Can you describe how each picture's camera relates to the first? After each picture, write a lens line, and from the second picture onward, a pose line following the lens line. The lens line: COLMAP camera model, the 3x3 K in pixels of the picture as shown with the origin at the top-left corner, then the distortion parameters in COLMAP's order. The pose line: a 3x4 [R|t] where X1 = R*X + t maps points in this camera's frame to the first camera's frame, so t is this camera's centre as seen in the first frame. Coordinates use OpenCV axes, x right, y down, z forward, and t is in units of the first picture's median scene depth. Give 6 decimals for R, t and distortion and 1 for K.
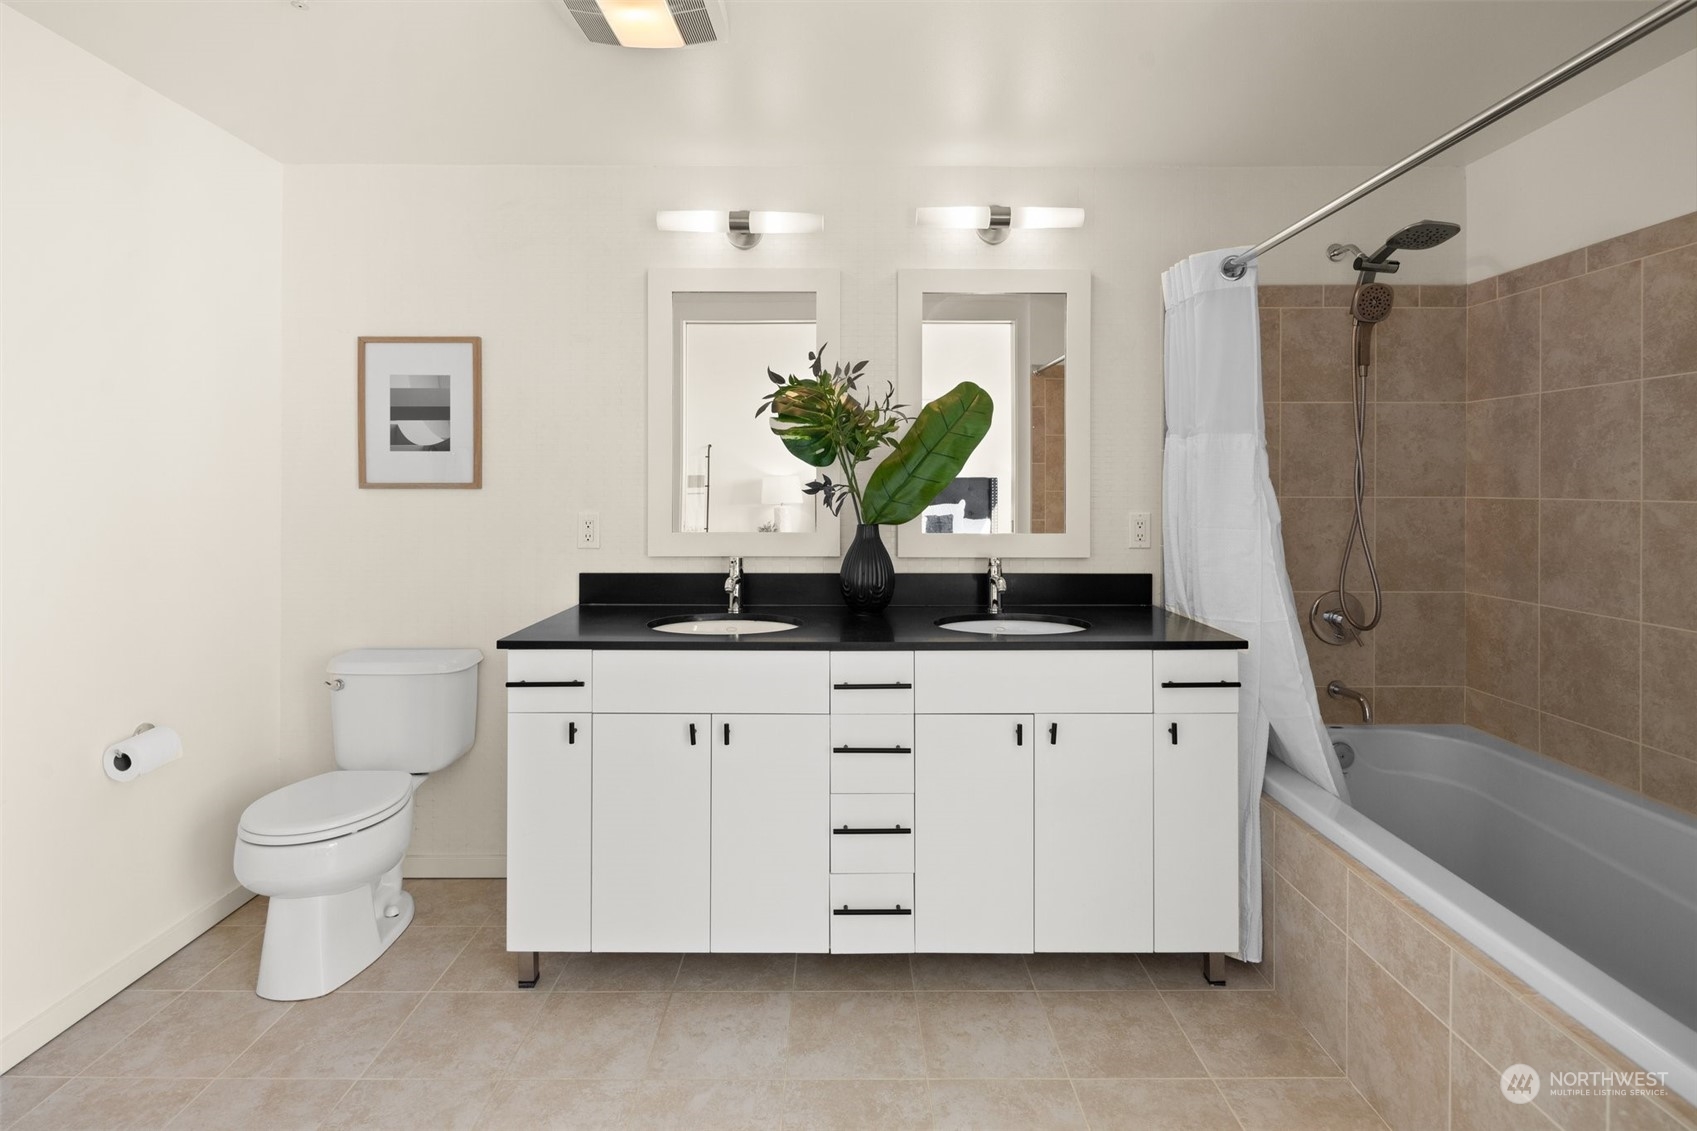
lens RADIAL K [[832.3, 0, 836.9], [0, 832.3, 482.9], [0, 0, 1]] dist [0.008882, -0.005704]
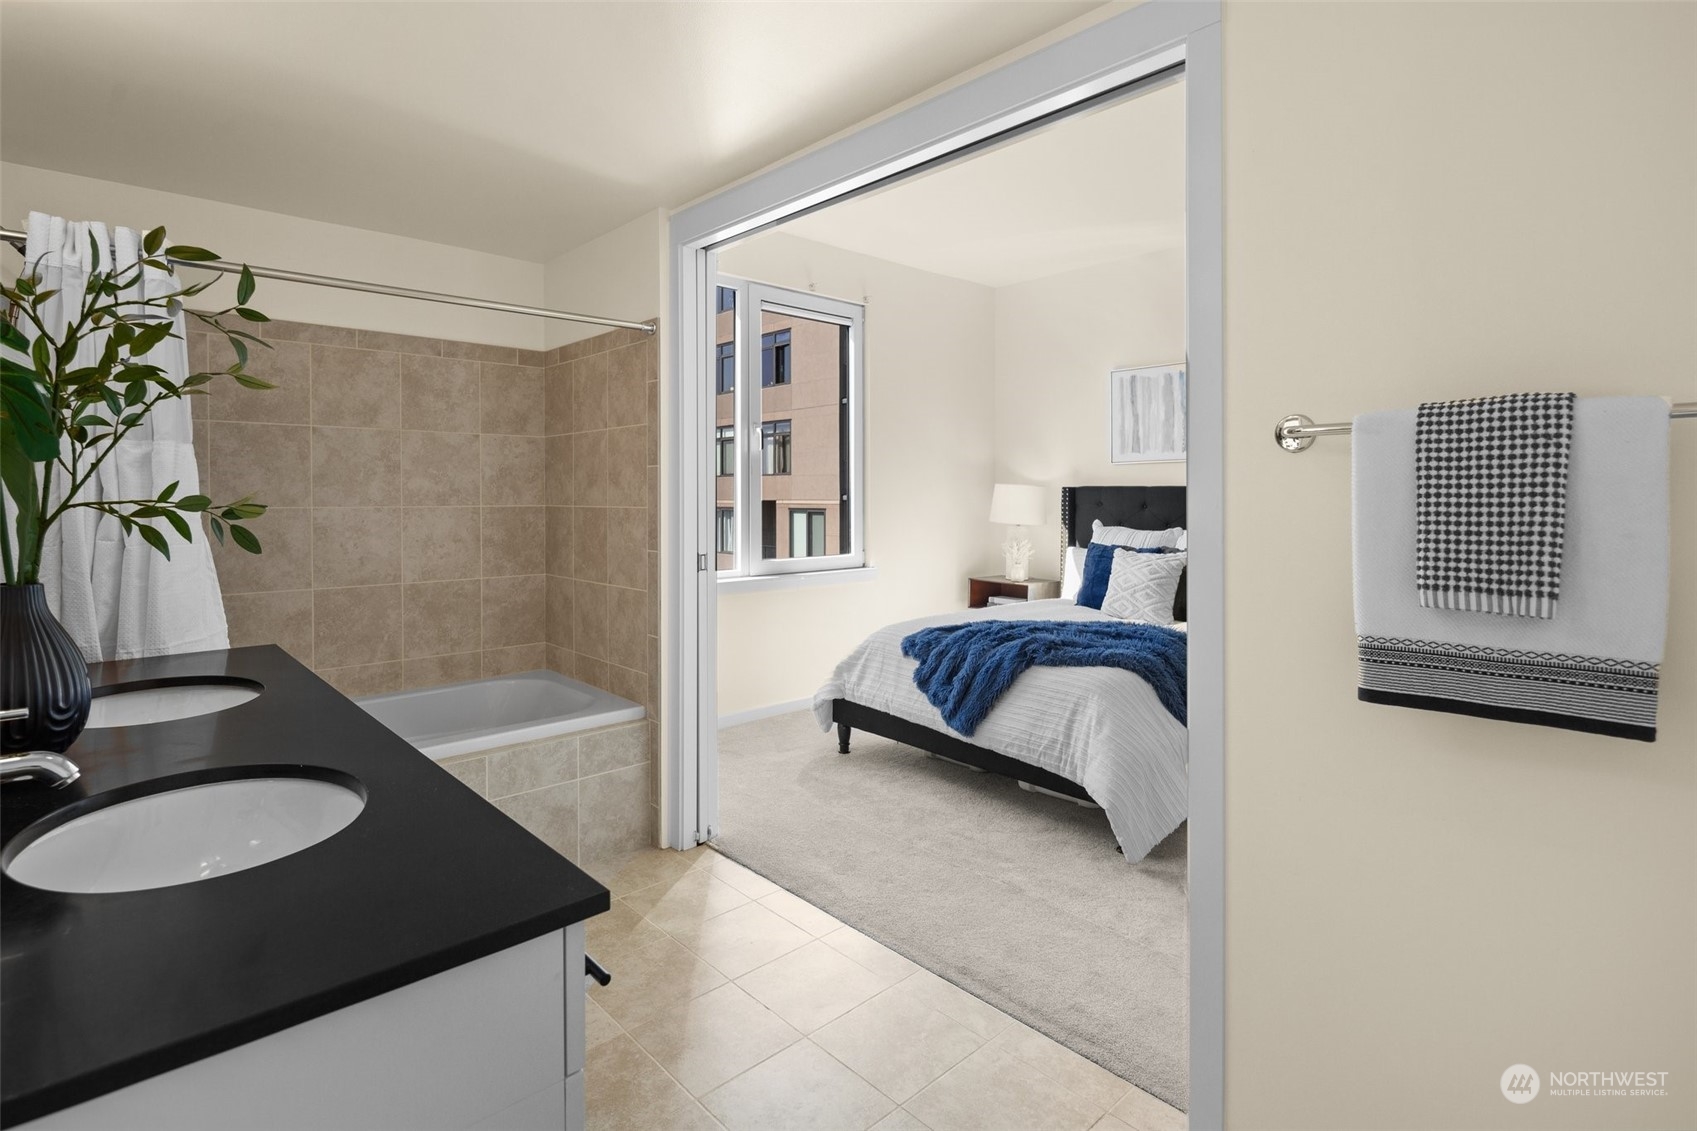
lens RADIAL K [[832.3, 0, 848.5], [0, 832.3, 499.1], [0, 0, 1]] dist [0.008882, -0.005704]
pose [[-0.681874, -0.004980, 0.731453, -0.685050], [-0.001102, 0.999983, 0.005781, -0.002836], [-0.731469, 0.003136, -0.681868, 1.031706]]
